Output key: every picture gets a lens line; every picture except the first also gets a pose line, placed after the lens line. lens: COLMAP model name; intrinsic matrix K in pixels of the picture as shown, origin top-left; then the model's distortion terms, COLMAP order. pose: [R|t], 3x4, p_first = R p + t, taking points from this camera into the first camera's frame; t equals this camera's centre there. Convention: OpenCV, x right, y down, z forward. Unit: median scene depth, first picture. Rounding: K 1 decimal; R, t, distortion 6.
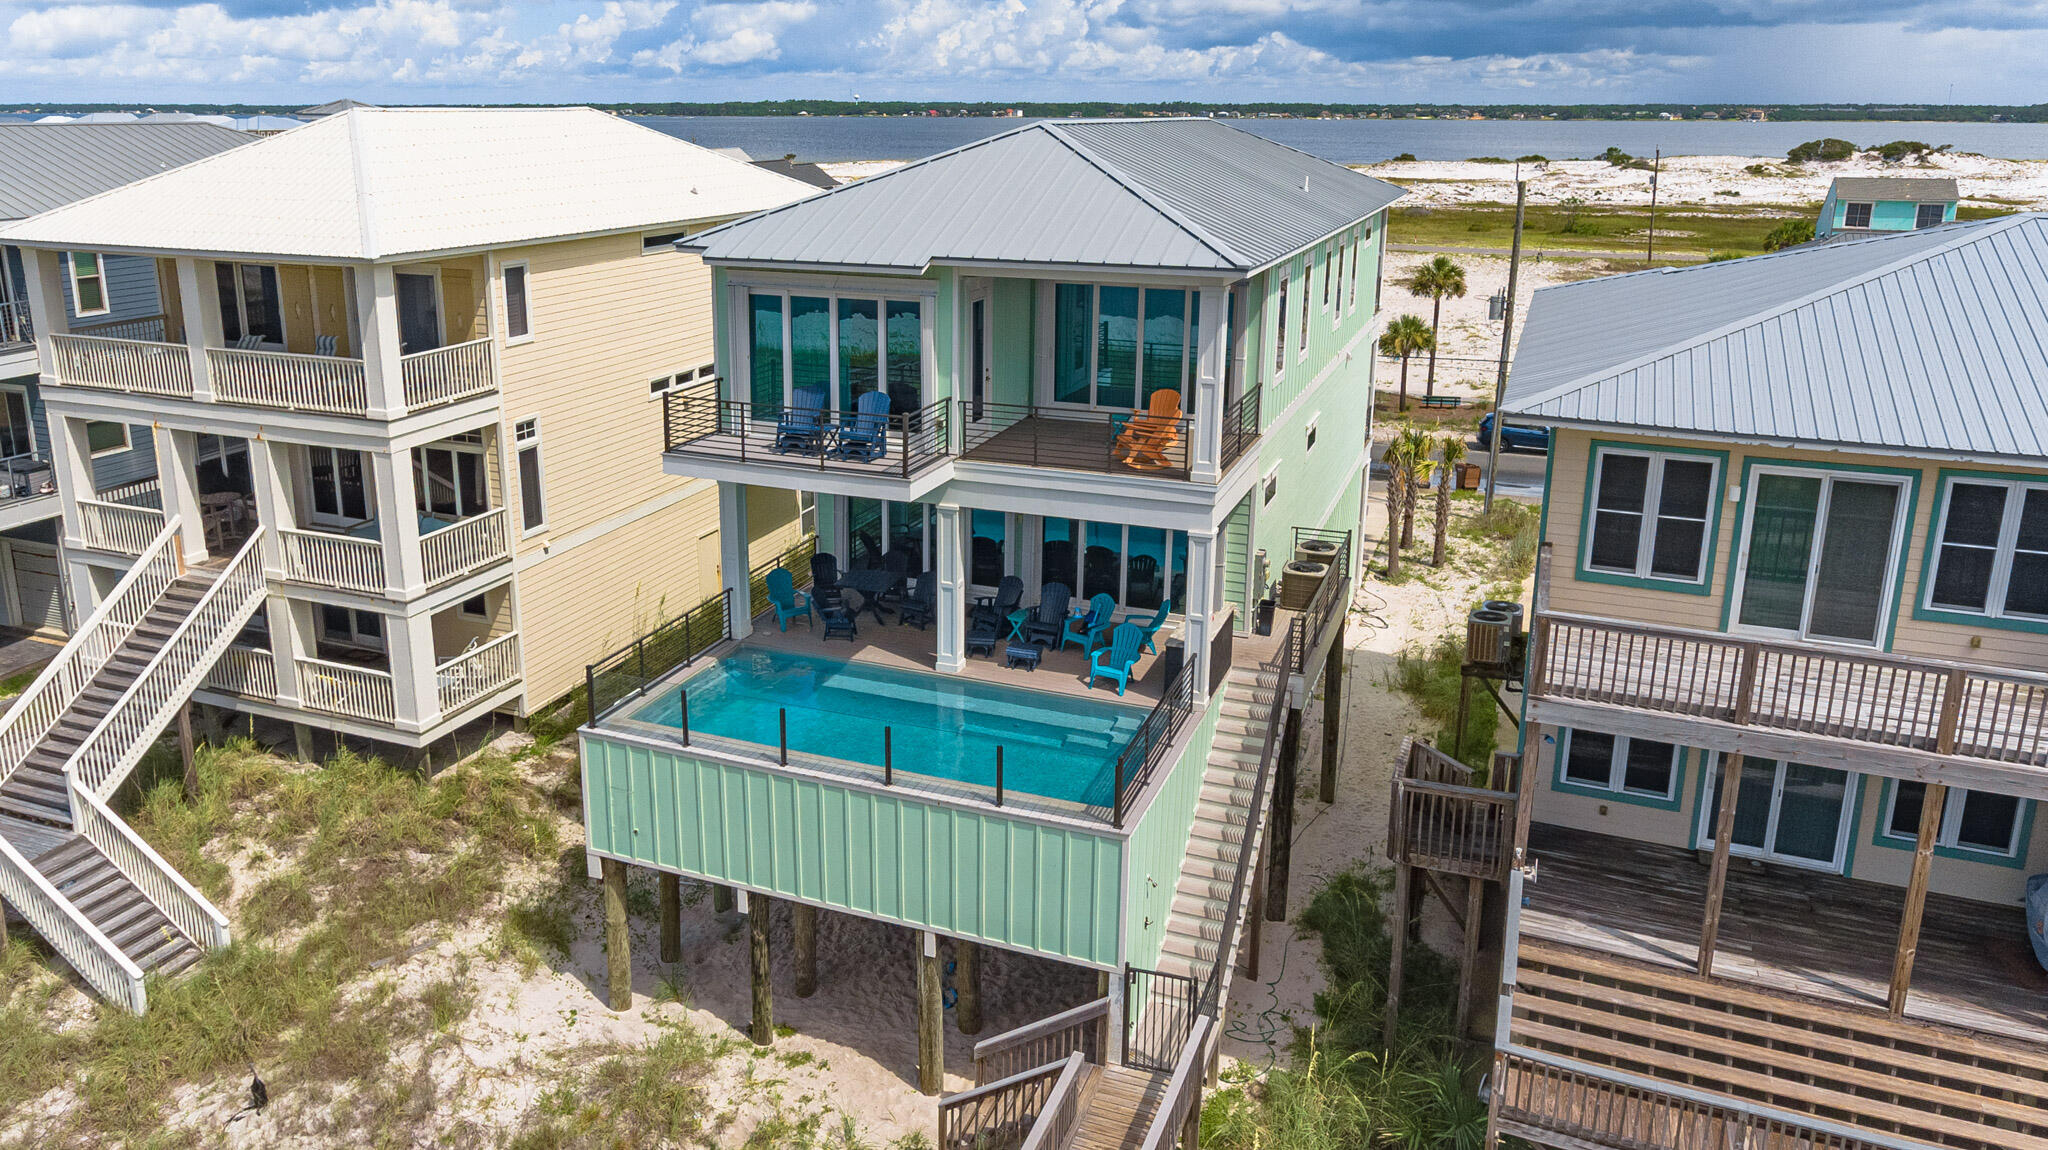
lens RADIAL K [[1461.3, 0, 950.3], [0, 1461.3, 476.2], [0, 0, 1]] dist [-0.018483, 0.038159]
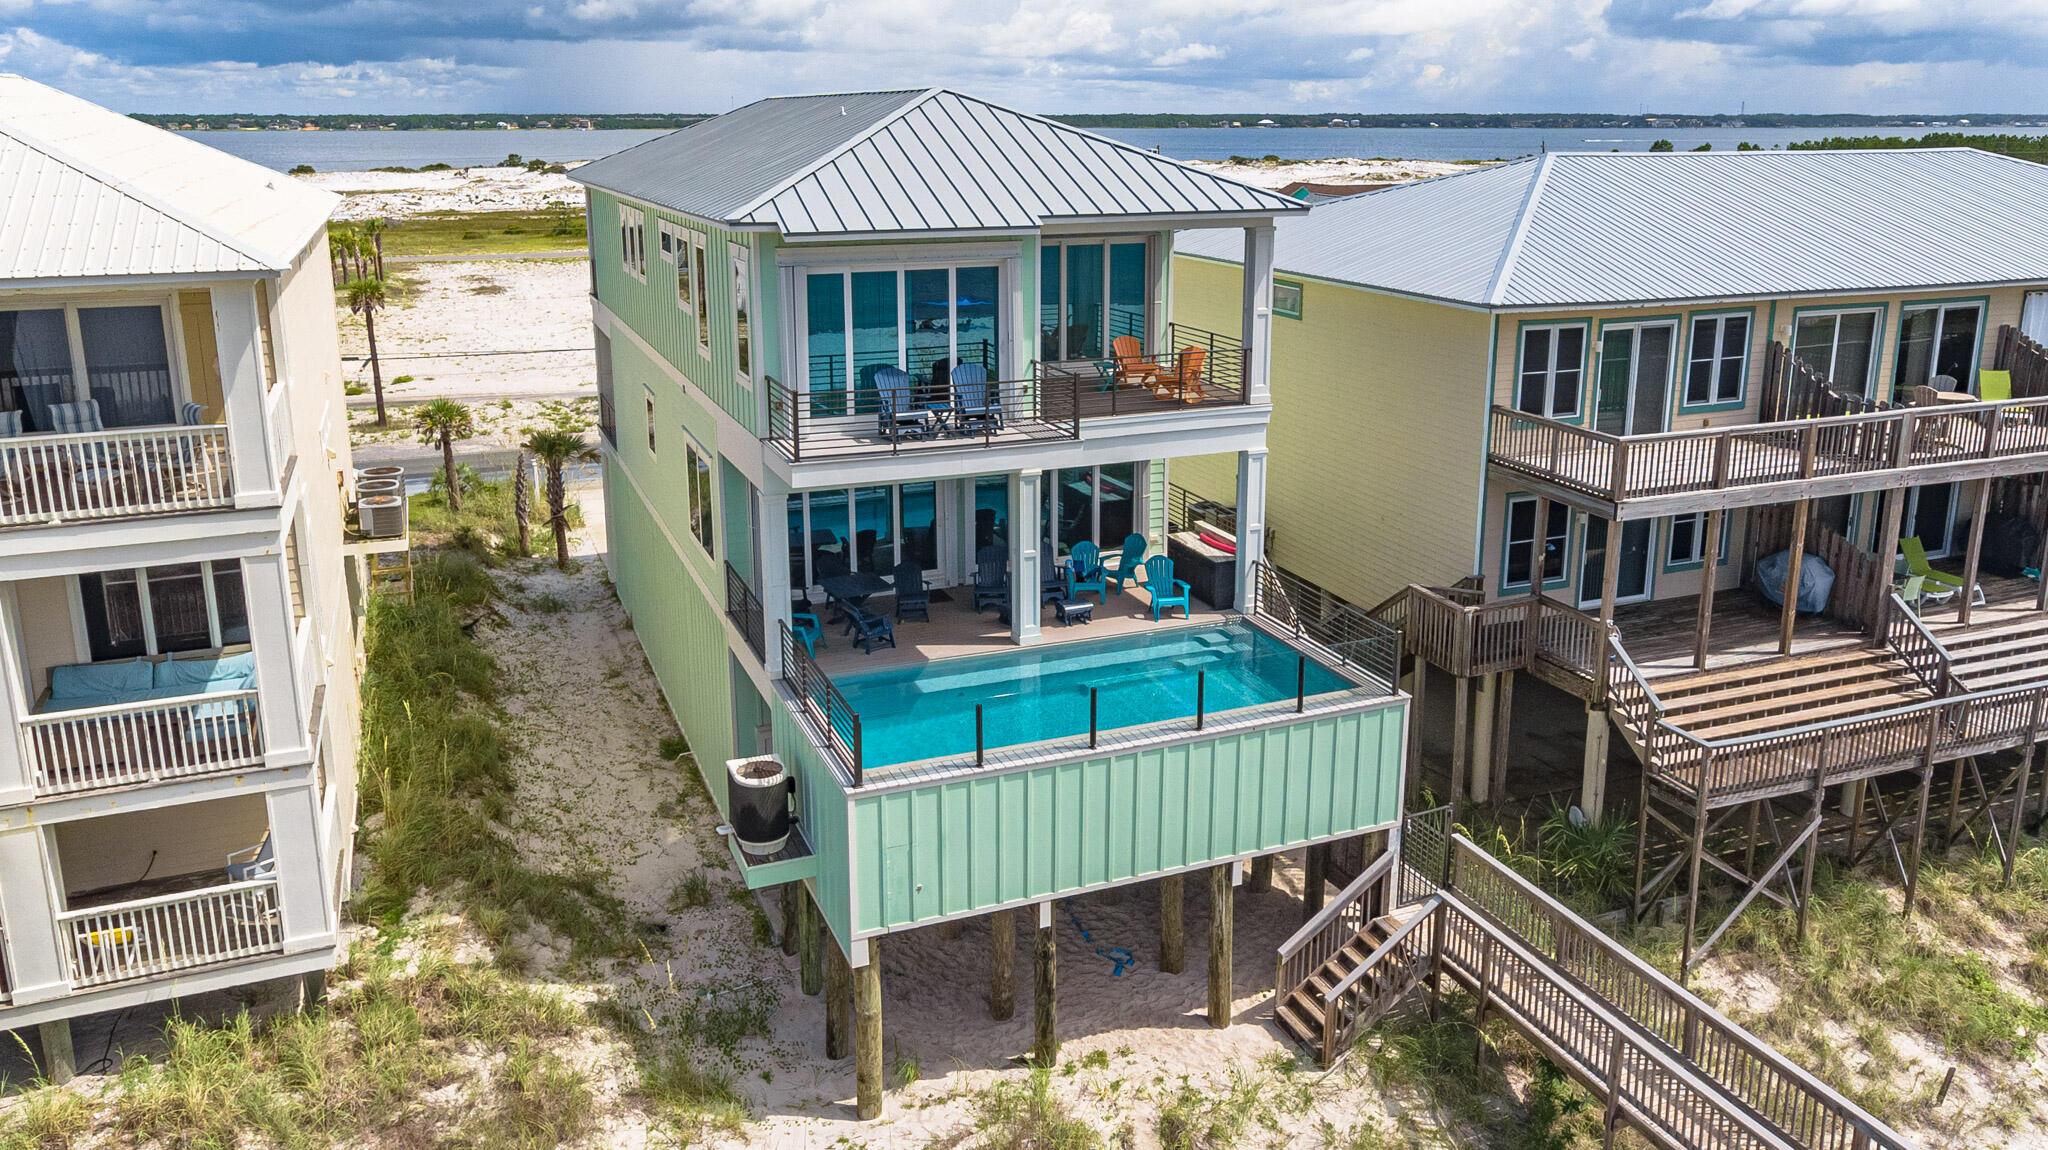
lens RADIAL K [[1518.1, 0, 1031.4], [0, 1518.1, 455.0], [0, 0, 1]] dist [-0.022498, 0.049675]
pose [[0.712576, -0.155882, 0.684059, -0.678246], [0.175363, 0.983630, 0.041475, -0.032386], [-0.679326, 0.090405, 0.728247, 0.250233]]
